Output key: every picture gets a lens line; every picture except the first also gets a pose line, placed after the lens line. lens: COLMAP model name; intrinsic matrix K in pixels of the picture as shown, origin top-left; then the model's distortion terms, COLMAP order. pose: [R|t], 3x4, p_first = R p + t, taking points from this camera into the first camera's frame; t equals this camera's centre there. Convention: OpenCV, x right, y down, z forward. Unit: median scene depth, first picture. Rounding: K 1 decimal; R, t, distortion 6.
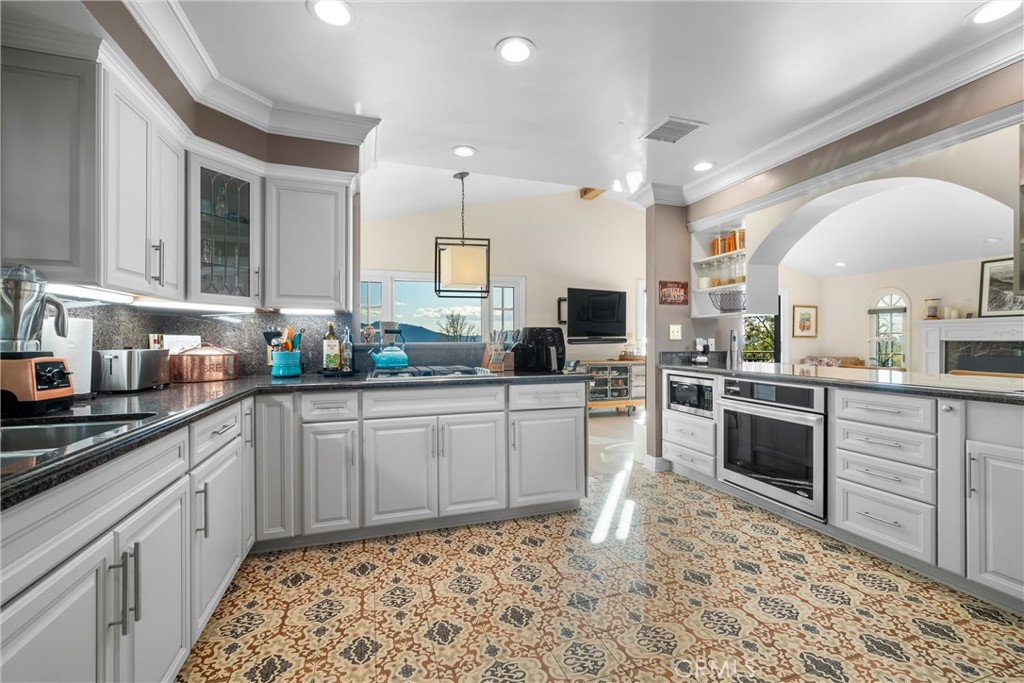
lens RADIAL K [[430.7, 0, 512.0], [0, 430.7, 341.5], [0, 0, 1]] dist [0.000371, 0.000014]
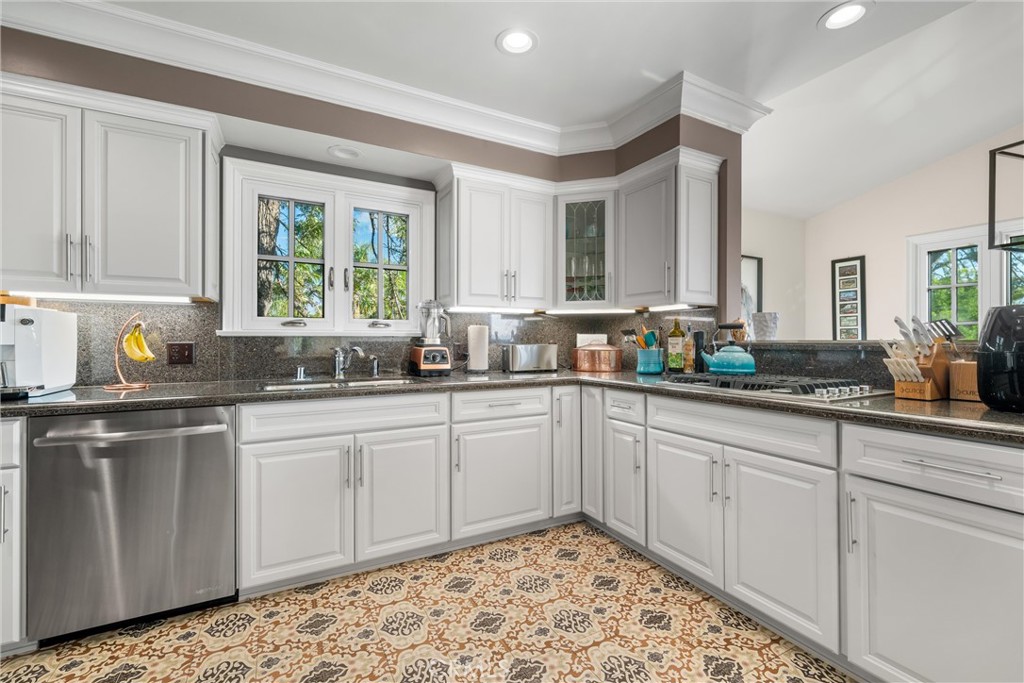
lens RADIAL K [[425.1, 0, 515.5], [0, 425.1, 342.9], [0, 0, 1]] dist [-0.024280, 0.000457]
pose [[0.175529, 0.008607, -0.984437, 0.462217], [-0.000535, 0.999962, 0.008648, -0.000208], [0.984474, -0.000992, 0.175527, 0.580757]]
